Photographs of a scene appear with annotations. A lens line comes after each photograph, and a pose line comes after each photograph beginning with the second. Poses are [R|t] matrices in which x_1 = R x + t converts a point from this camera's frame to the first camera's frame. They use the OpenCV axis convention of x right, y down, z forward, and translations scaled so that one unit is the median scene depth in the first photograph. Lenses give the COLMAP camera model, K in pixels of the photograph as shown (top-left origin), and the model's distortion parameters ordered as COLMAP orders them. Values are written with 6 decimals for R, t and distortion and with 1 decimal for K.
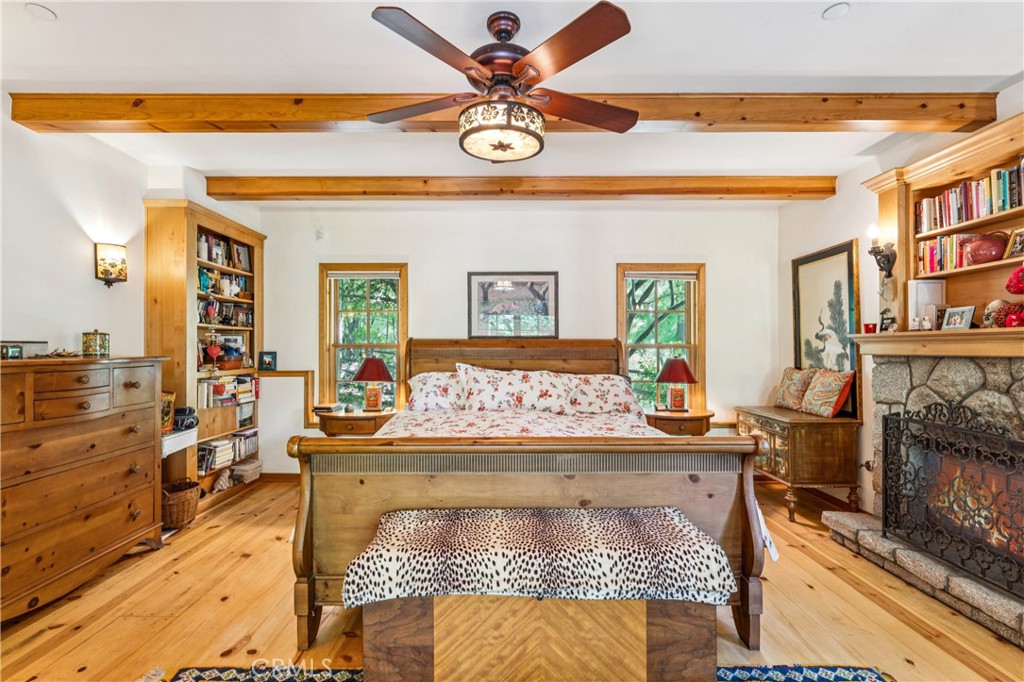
lens RADIAL K [[464.4, 0, 510.1], [0, 464.4, 340.8], [0, 0, 1]] dist [-0.001989, -0.000515]
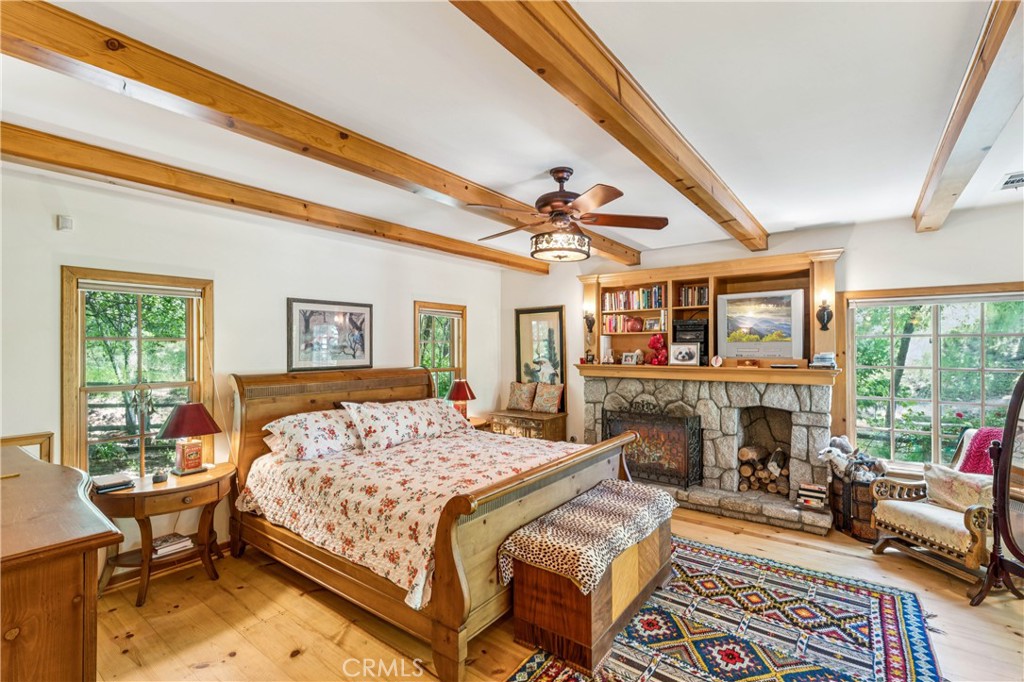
lens RADIAL K [[464.4, 0, 511.7], [0, 464.4, 343.5], [0, 0, 1]] dist [-0.001989, -0.000515]
pose [[0.600817, 0.002027, 0.799384, -0.688151], [-0.009510, 0.999944, 0.004612, -0.084512], [-0.799330, -0.010373, 0.600802, 0.135347]]
